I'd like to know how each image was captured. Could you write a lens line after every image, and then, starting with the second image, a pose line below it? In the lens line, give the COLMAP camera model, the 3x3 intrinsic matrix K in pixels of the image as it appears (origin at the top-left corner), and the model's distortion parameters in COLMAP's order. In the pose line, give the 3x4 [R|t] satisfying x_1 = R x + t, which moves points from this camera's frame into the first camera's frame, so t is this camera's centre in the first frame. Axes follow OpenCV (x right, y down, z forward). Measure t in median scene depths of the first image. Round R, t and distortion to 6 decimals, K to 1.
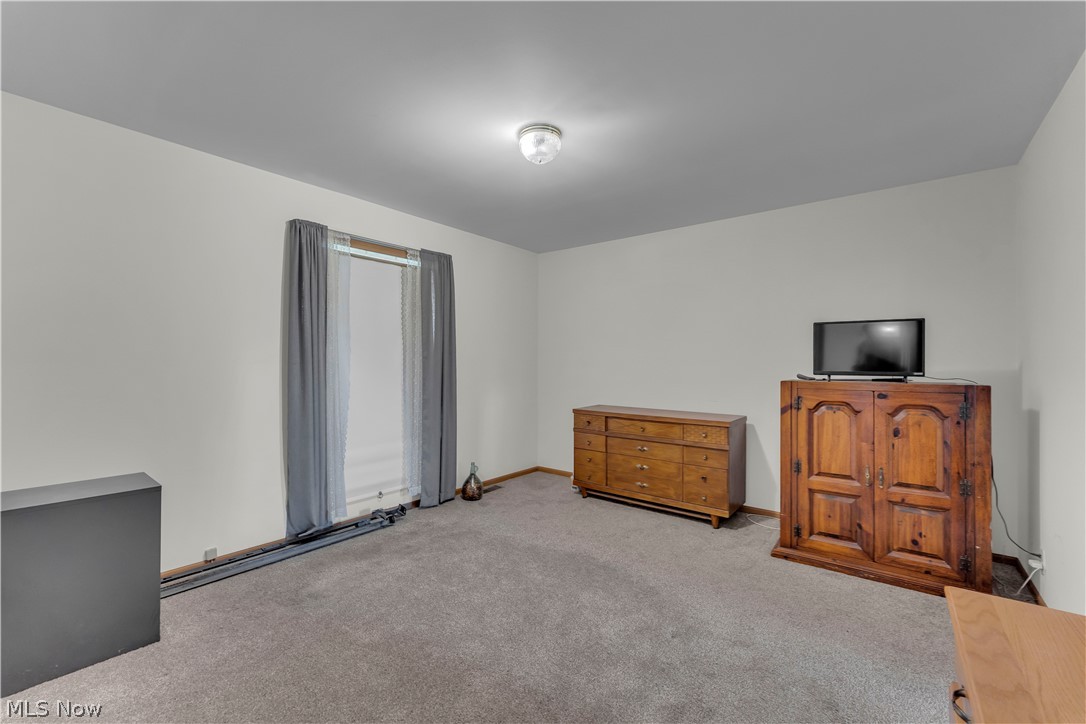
lens RADIAL K [[448.3, 0, 540.4], [0, 448.3, 363.3], [0, 0, 1]] dist [-0.000210, 0.000137]
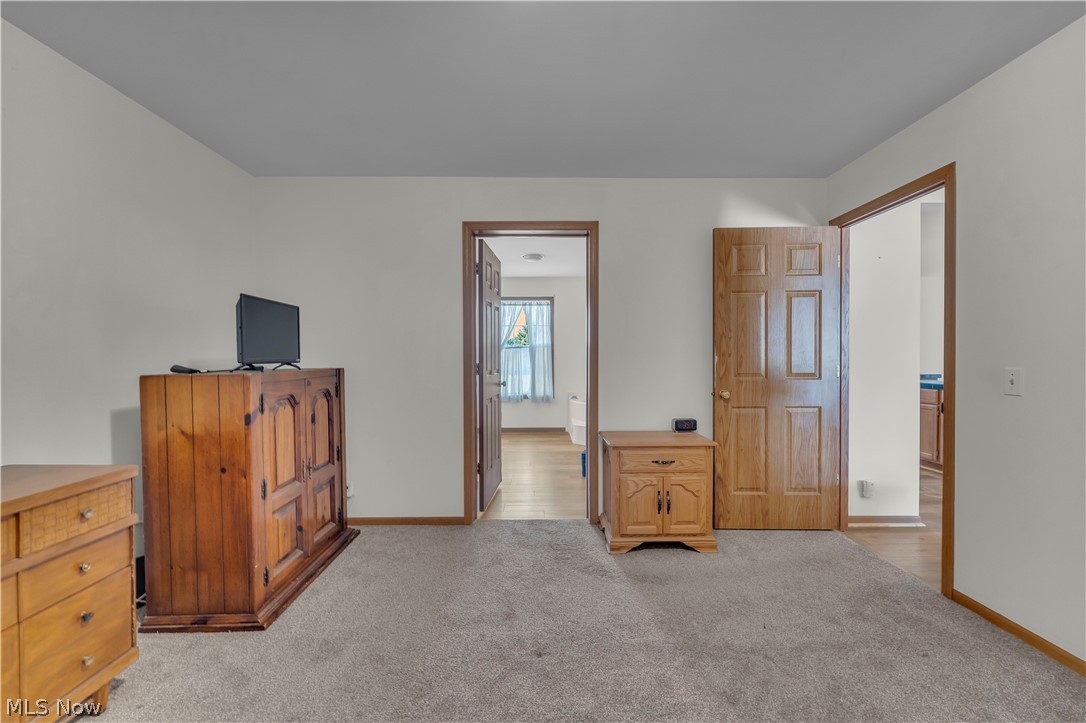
lens RADIAL K [[448.3, 0, 540.0], [0, 448.3, 361.2], [0, 0, 1]] dist [-0.000210, 0.000137]
pose [[-0.621919, -0.013863, 0.782959, -0.246188], [-0.000146, 0.999845, 0.017588, 0.007162], [-0.783082, 0.010824, -0.621825, 0.981336]]
